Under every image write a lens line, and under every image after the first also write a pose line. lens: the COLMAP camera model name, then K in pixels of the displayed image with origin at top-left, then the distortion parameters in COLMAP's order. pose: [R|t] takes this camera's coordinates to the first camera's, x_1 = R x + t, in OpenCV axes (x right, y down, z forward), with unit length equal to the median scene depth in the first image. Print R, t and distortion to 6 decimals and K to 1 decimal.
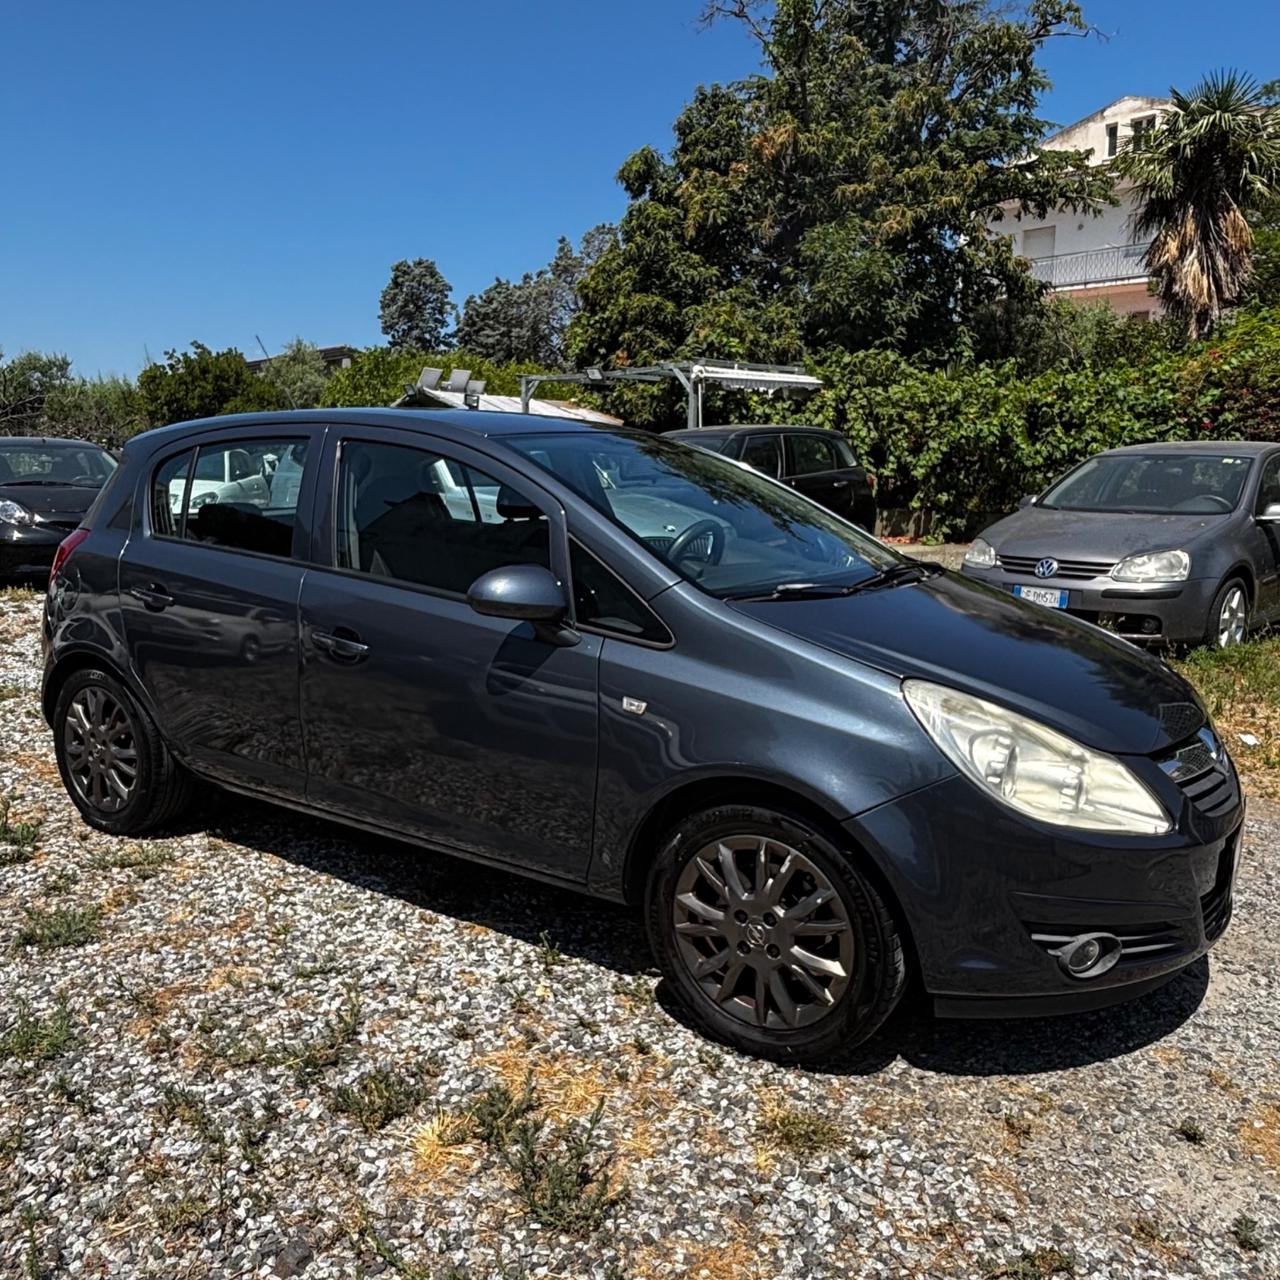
lens RADIAL K [[1066.6, 0, 629.4], [0, 1066.6, 639.9], [0, 0, 1]] dist [0.009005, -0.024036]
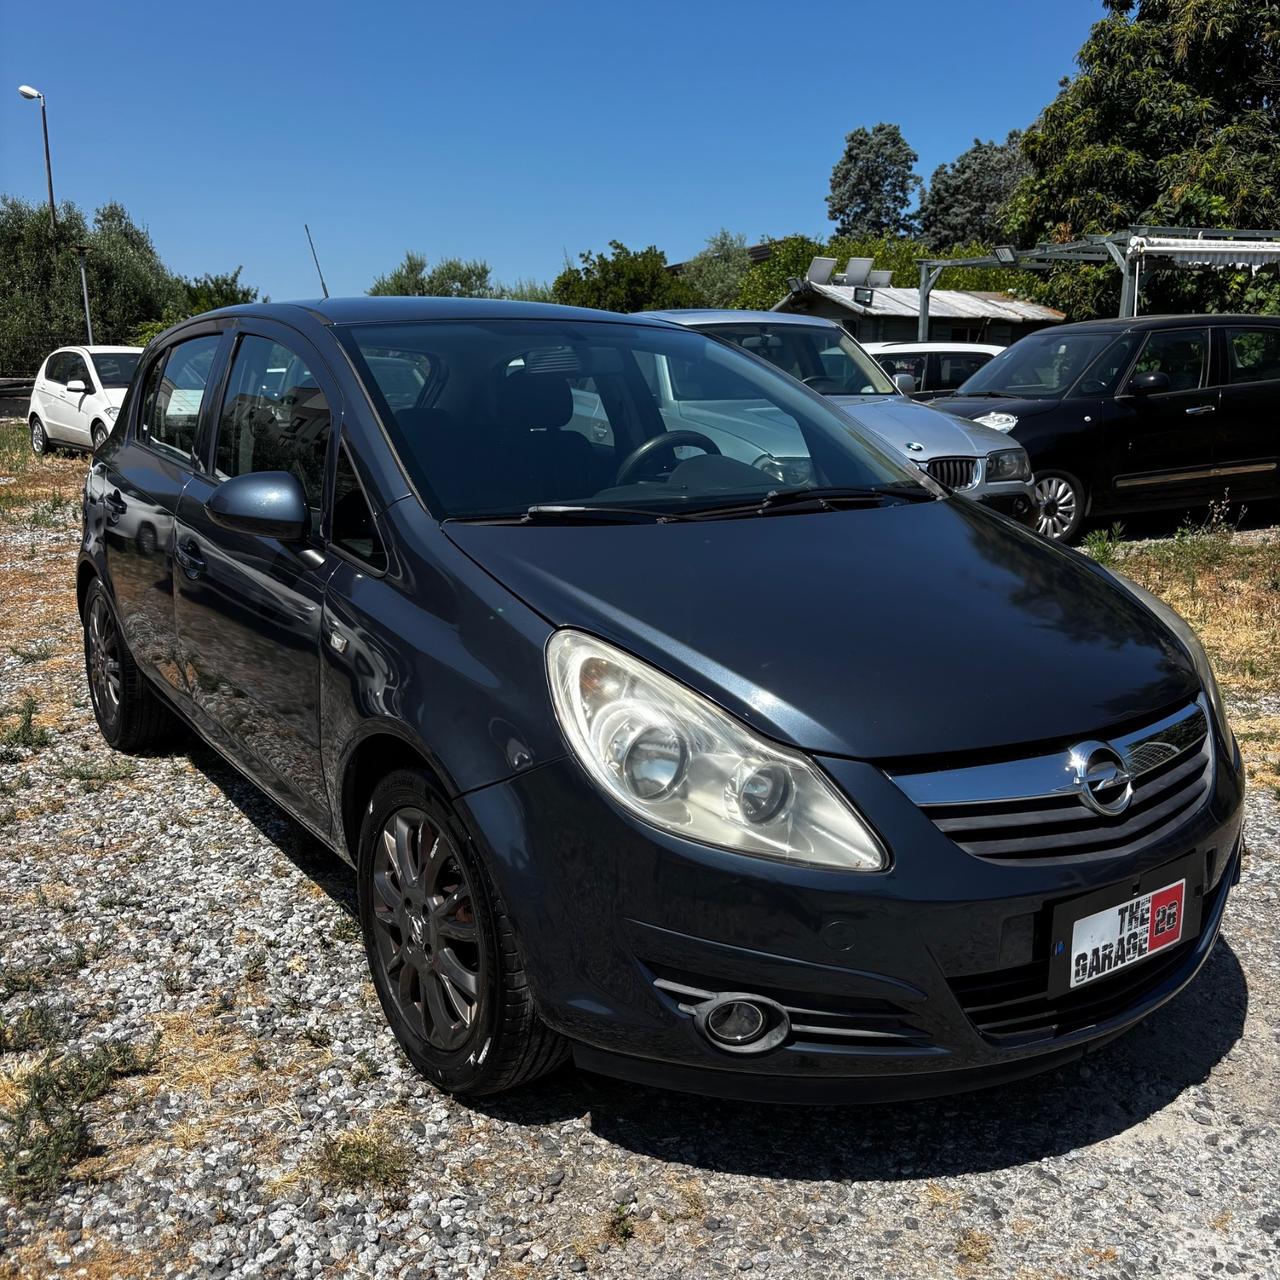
lens RADIAL K [[1281.9, 0, 638.7], [0, 1281.9, 644.2], [0, 0, 1]] dist [0.002486, 0.020727]
pose [[0.914897, 0.072230, -0.397172, 0.100122], [-0.055996, 0.997058, 0.052337, -0.000484], [0.399784, -0.025643, 0.916251, 0.025687]]
